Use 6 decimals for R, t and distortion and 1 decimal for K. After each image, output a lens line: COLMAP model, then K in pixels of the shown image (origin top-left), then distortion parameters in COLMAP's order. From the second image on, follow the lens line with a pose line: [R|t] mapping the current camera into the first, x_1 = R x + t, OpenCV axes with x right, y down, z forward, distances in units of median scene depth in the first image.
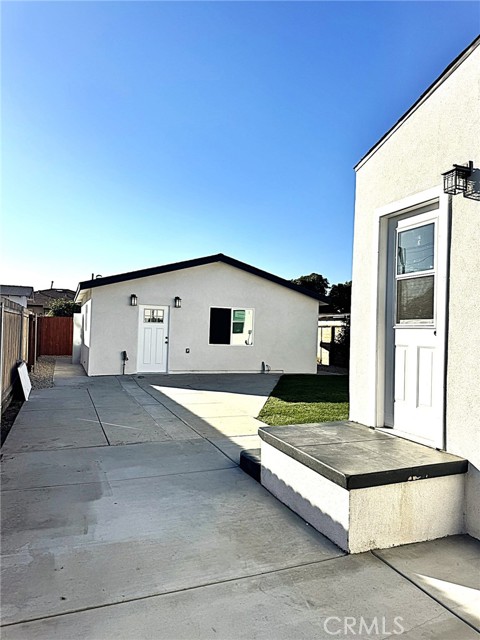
lens RADIAL K [[453.2, 0, 244.6], [0, 453.2, 317.2], [0, 0, 1]] dist [0.054861, -0.058220]
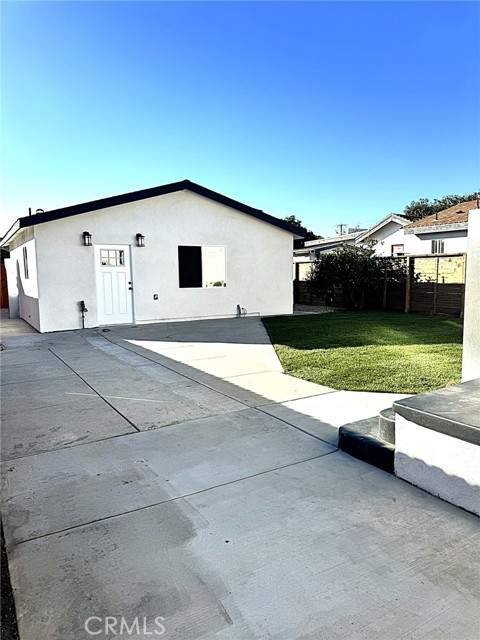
lens RADIAL K [[453.2, 0, 244.0], [0, 453.2, 325.6], [0, 0, 1]] dist [0.054861, -0.058220]
pose [[0.986545, -0.062359, 0.151128, -0.094467], [0.039399, 0.987838, 0.150411, 0.004224], [-0.158669, -0.142433, 0.977004, 0.117023]]
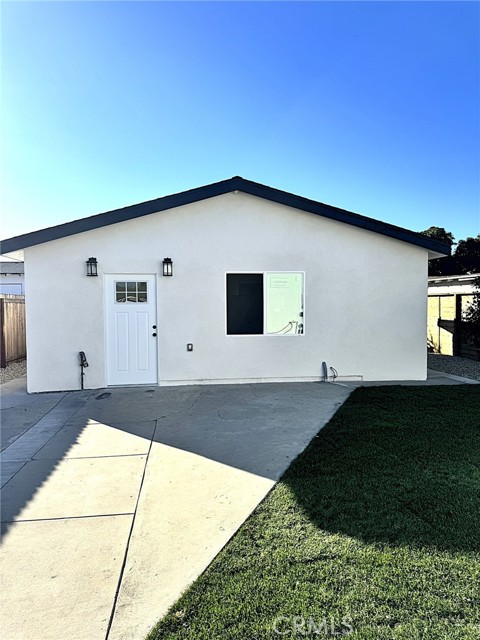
lens RADIAL K [[453.2, 0, 236.5], [0, 453.2, 320.4], [0, 0, 1]] dist [0.054861, -0.058220]
pose [[0.963783, -0.030454, -0.264944, 0.094742], [0.047418, 0.997197, 0.057868, 0.006664], [0.262439, -0.068335, 0.962526, 0.445945]]
